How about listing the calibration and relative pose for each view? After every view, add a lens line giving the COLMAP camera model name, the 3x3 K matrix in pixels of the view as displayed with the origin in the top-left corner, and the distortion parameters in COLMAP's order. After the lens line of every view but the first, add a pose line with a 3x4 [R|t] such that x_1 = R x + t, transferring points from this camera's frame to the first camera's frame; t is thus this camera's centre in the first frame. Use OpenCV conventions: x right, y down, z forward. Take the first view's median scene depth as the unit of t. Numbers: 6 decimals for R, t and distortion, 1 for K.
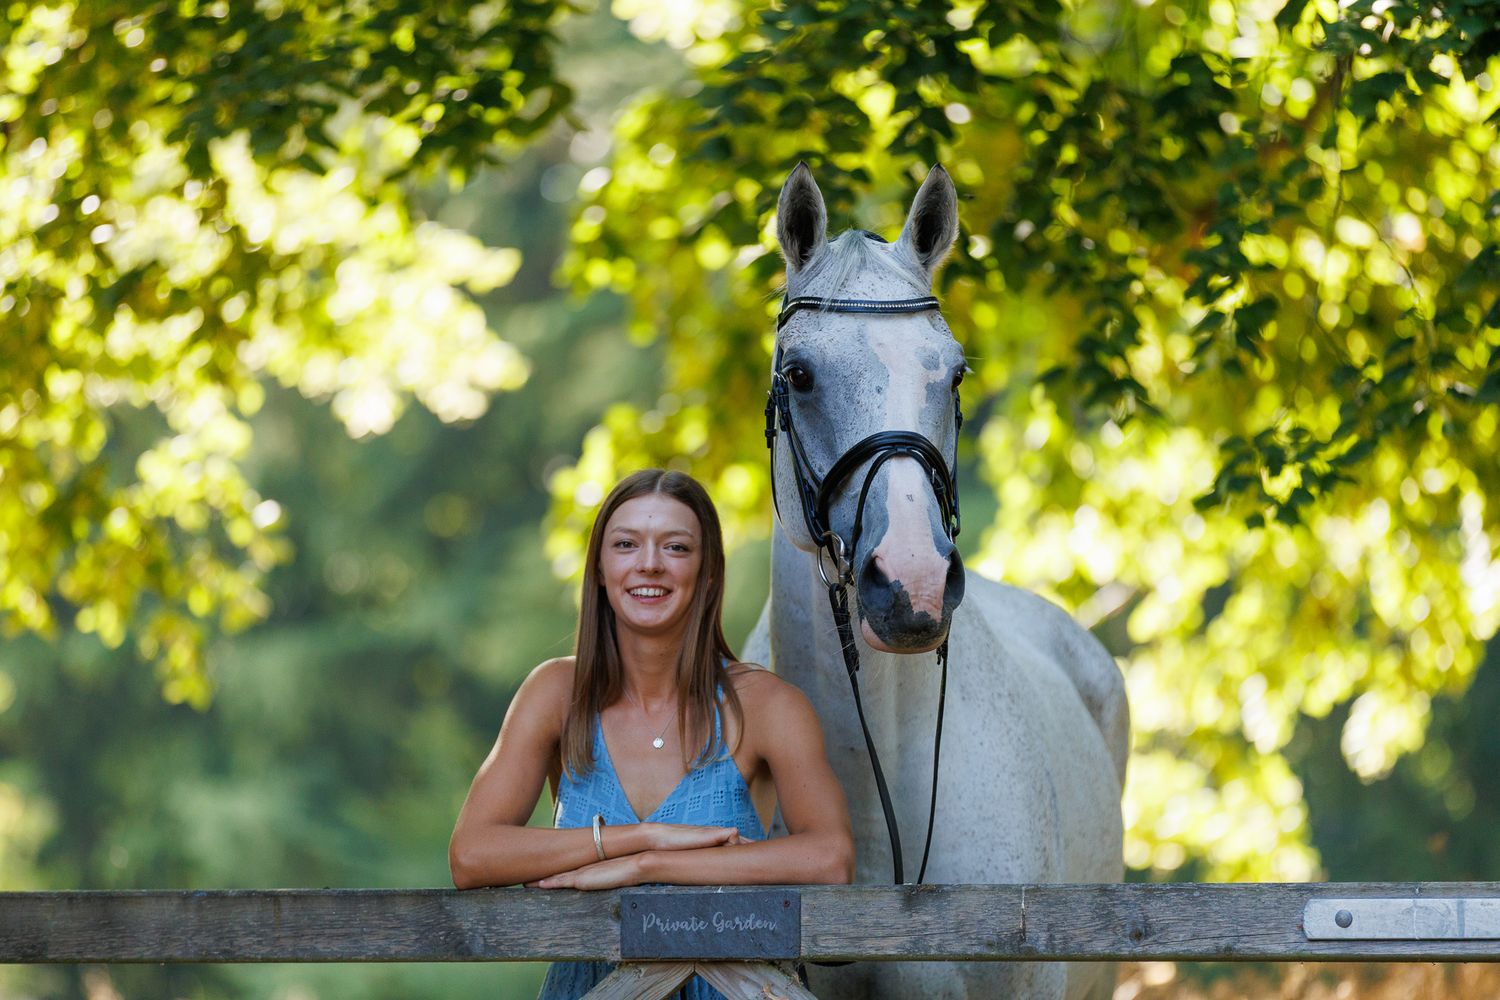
lens RADIAL K [[11233.0, 0, 750.0], [0, 11233.0, 500.0], [0, 0, 1]] dist [0.678600, -12.053645]
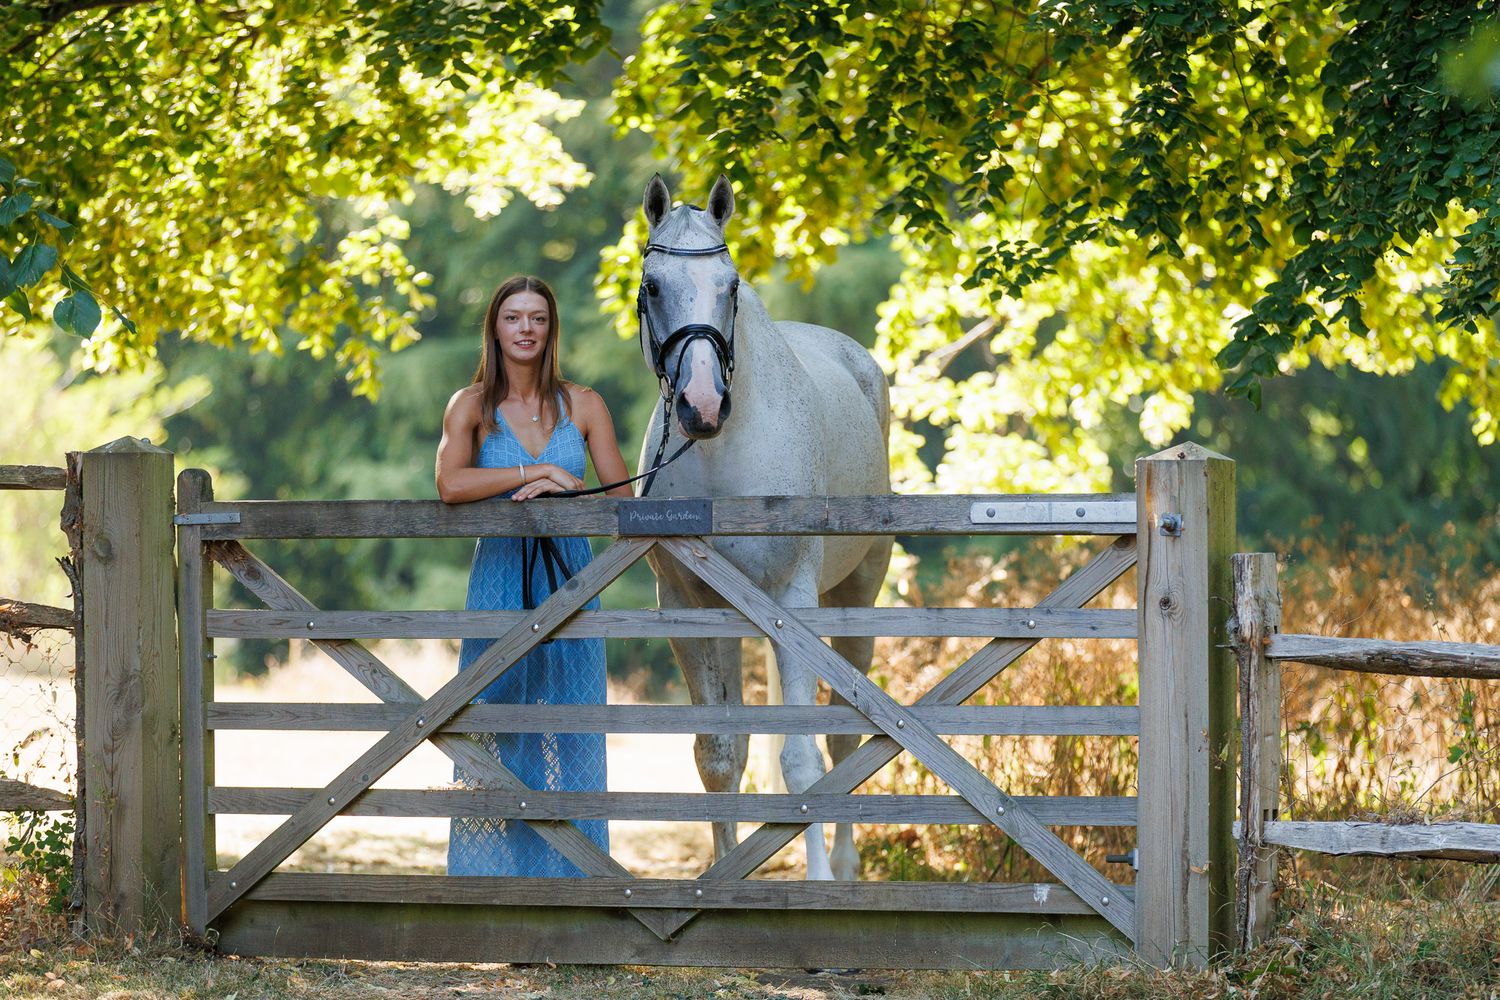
lens RADIAL K [[11185.1, 0, 750.0], [0, 11185.1, 500.0], [0, 0, 1]] dist [-1.057313, 2.096679]
pose [[0.999948, -0.000462, -0.010207, 0.018856], [0.000745, 0.999615, 0.027744, -0.011255], [0.010190, -0.027750, 0.999563, -0.564439]]
